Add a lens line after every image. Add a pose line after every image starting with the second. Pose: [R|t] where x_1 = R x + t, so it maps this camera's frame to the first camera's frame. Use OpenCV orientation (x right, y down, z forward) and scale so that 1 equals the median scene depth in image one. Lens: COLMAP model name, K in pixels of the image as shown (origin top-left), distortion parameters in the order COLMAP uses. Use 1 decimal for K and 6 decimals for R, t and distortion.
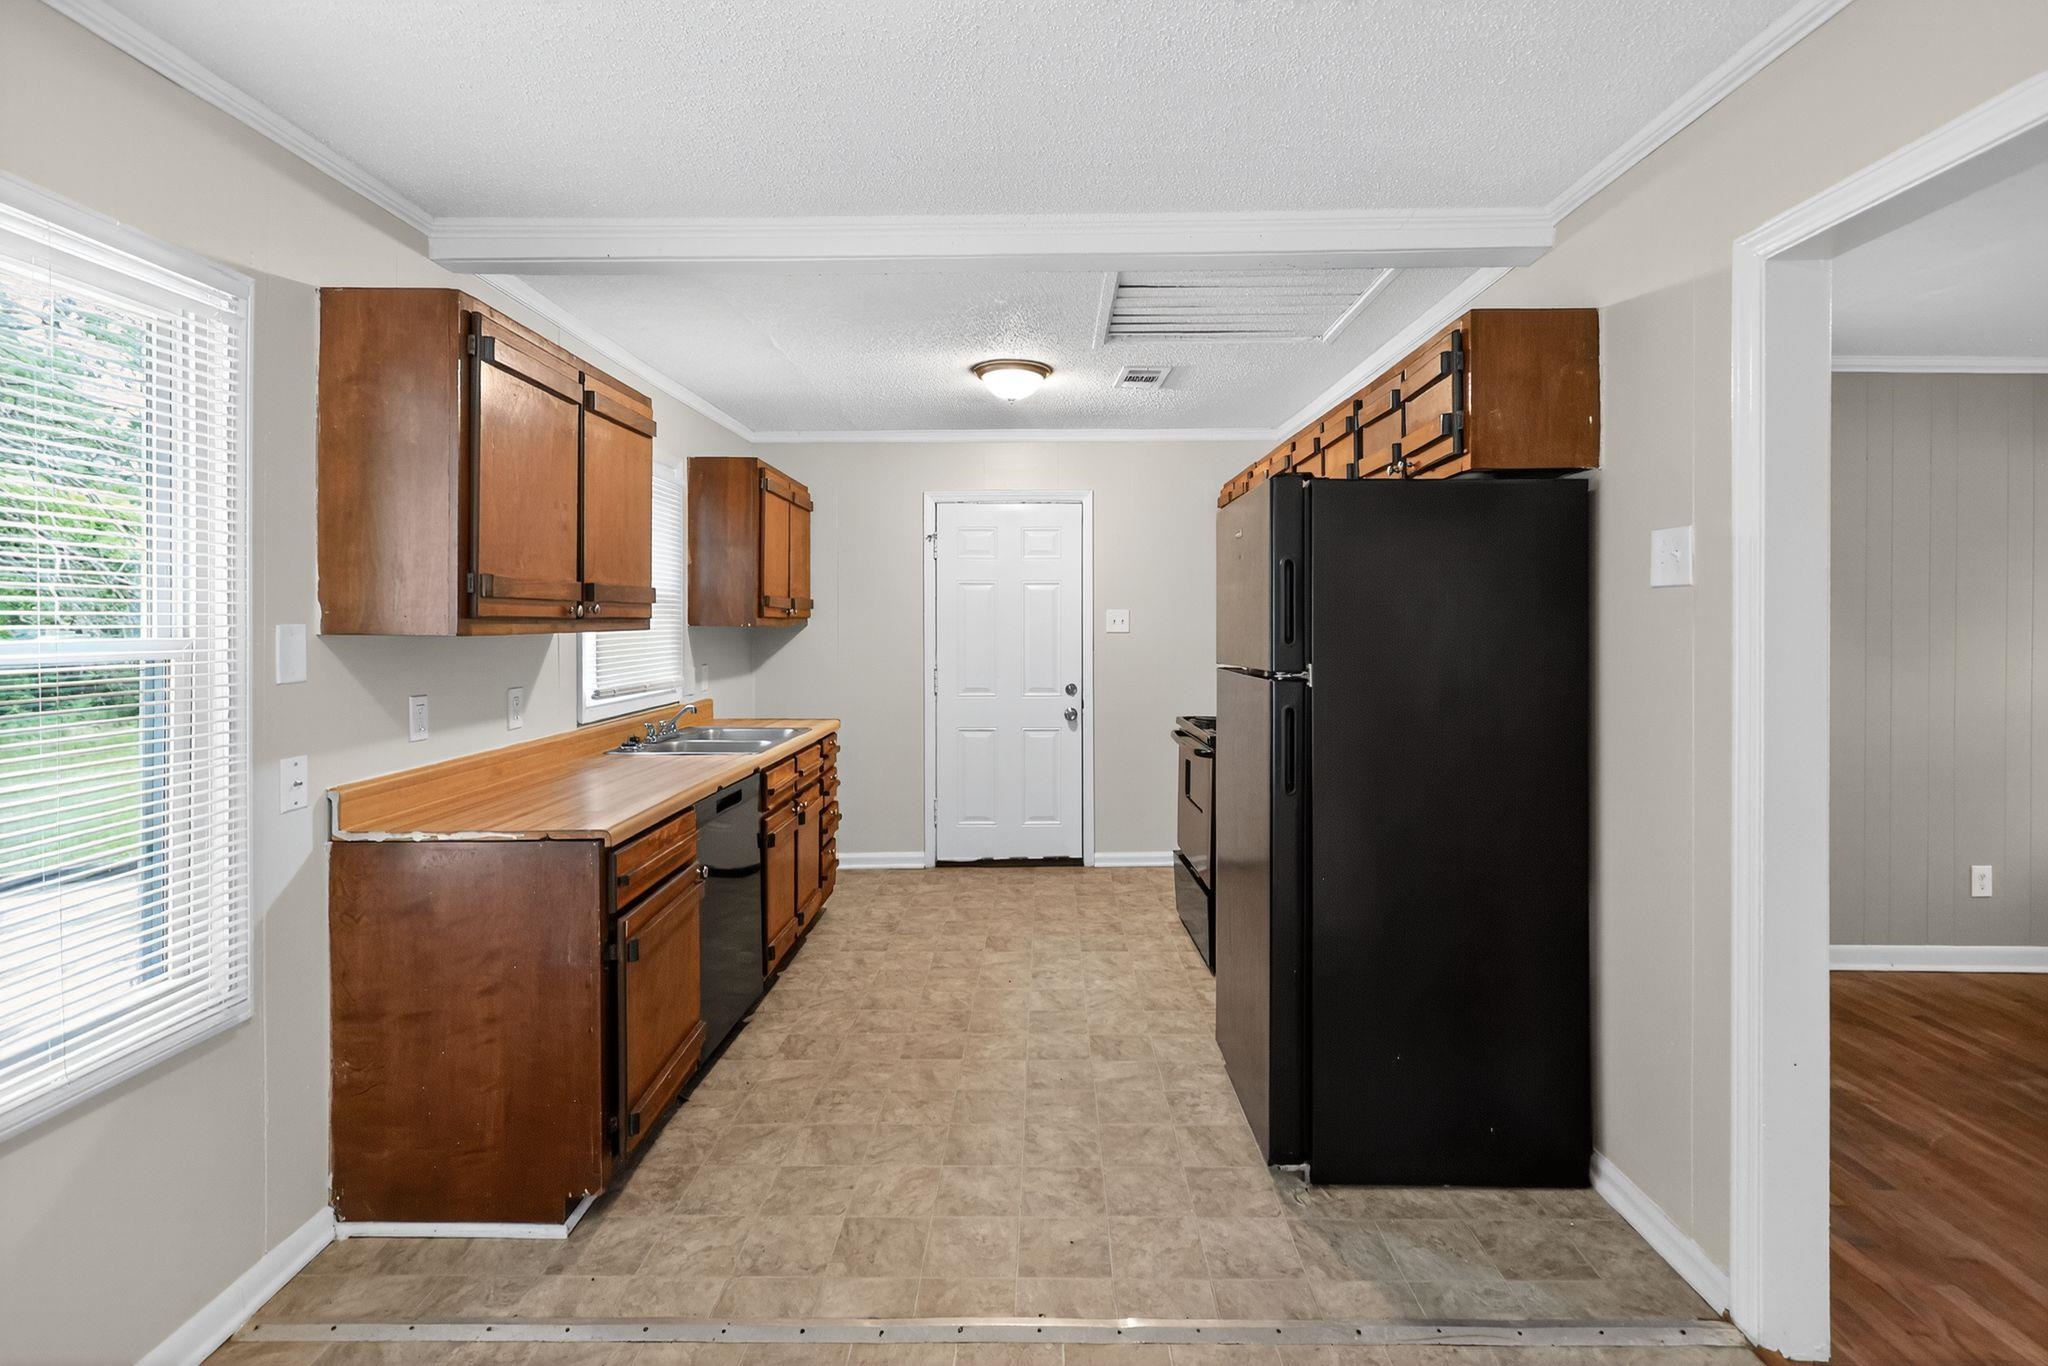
lens RADIAL K [[975.5, 0, 1018.1], [0, 975.5, 625.6], [0, 0, 1]] dist [0.004106, -0.000034]
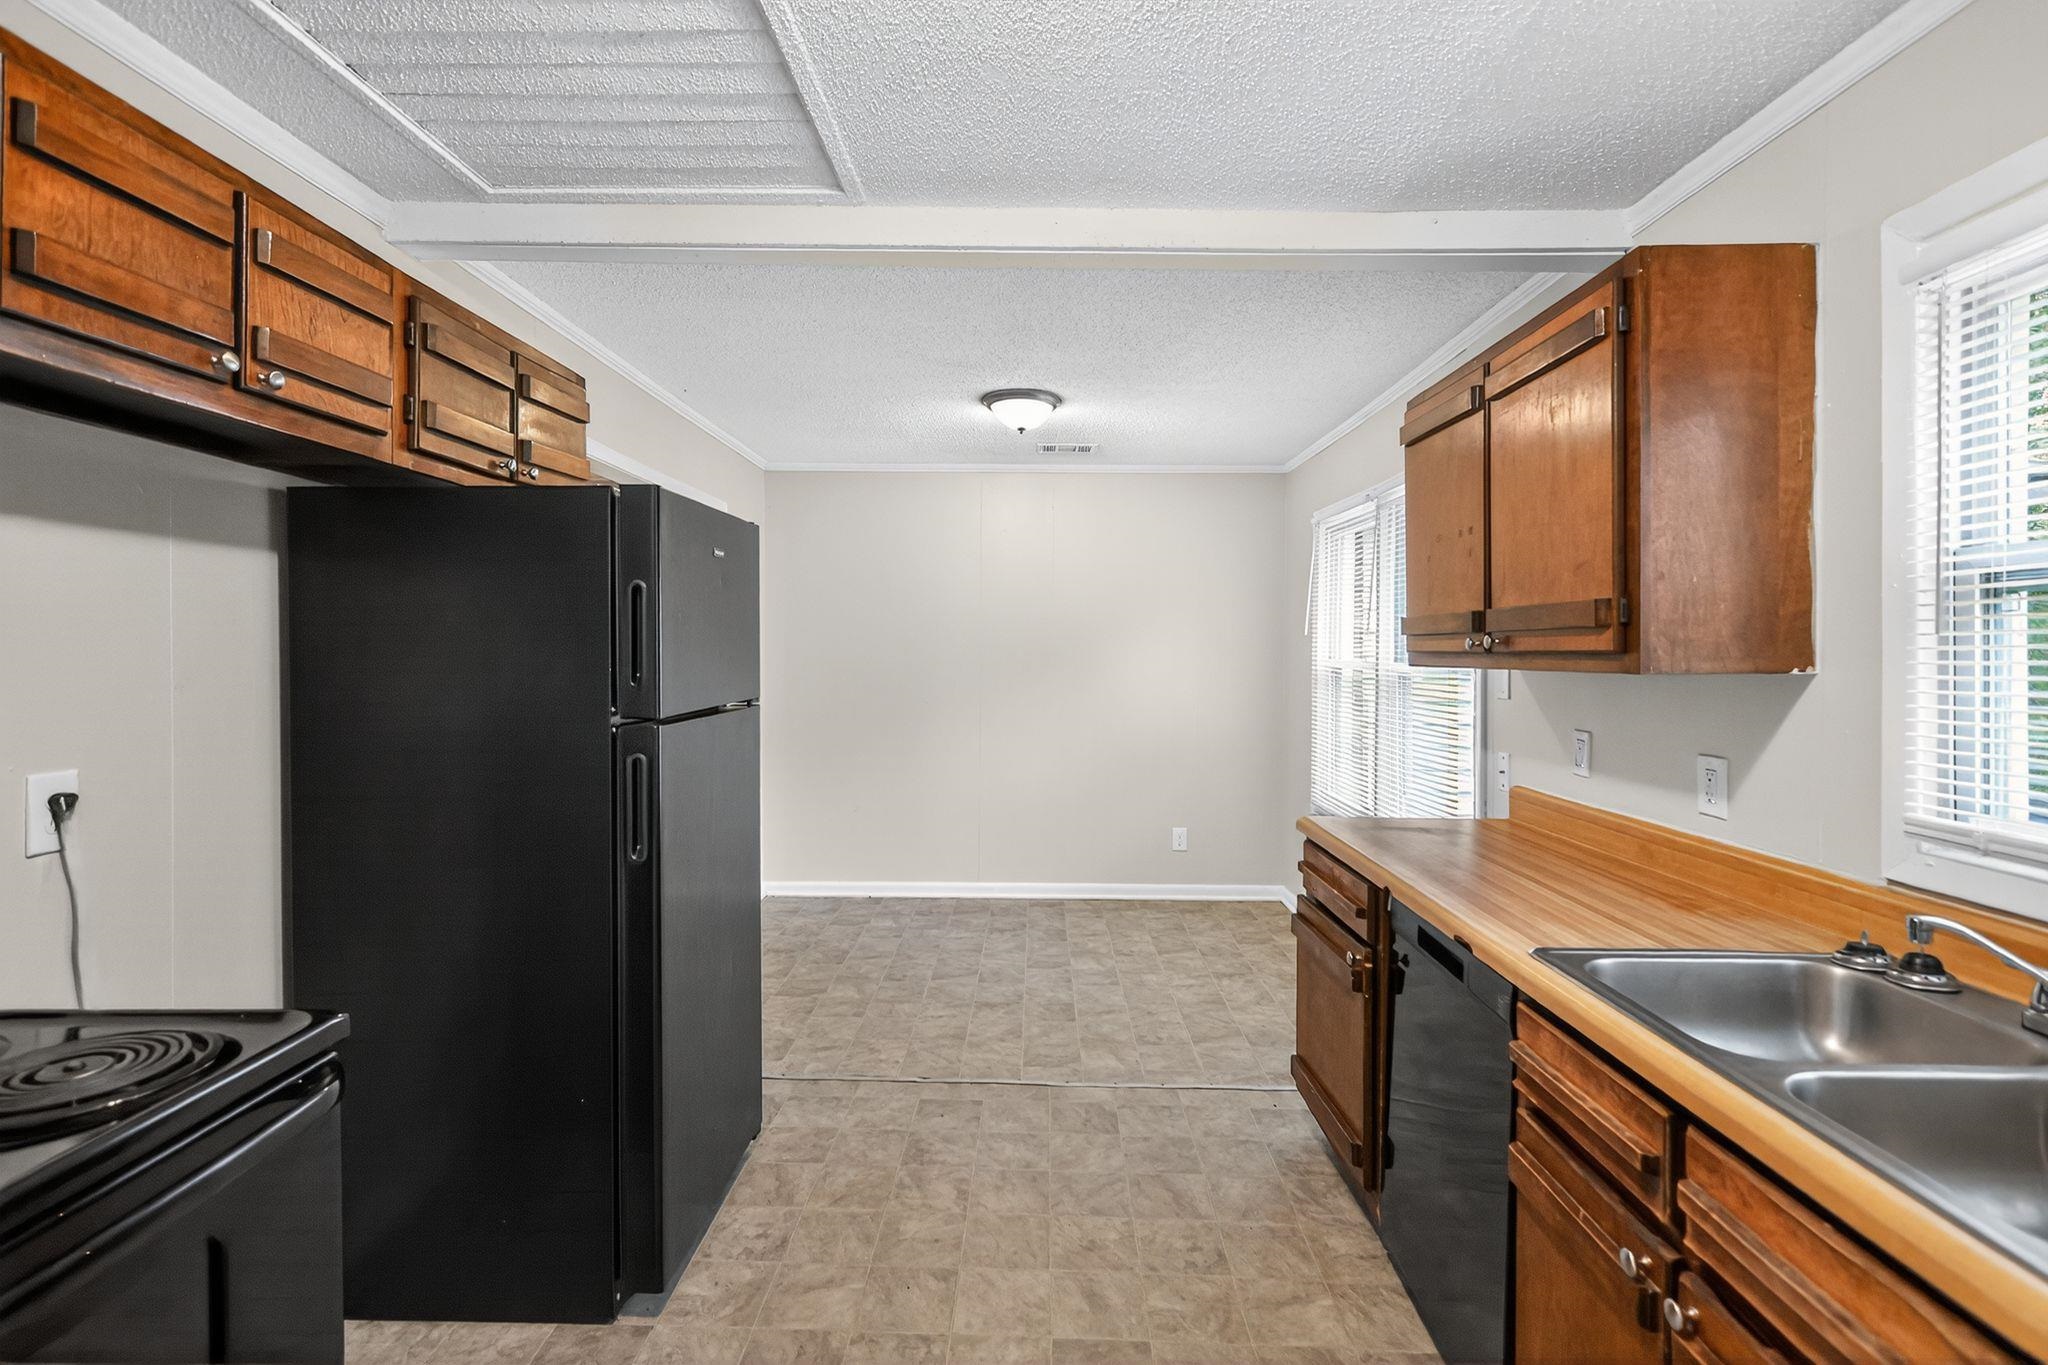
lens RADIAL K [[975.5, 0, 1024.4], [0, 975.5, 650.9], [0, 0, 1]] dist [0.004106, -0.000034]
pose [[-0.999988, -0.002437, -0.004164, -0.027782], [-0.002454, 0.999988, 0.004147, -0.007853], [0.004154, 0.004158, -0.999983, 1.279911]]
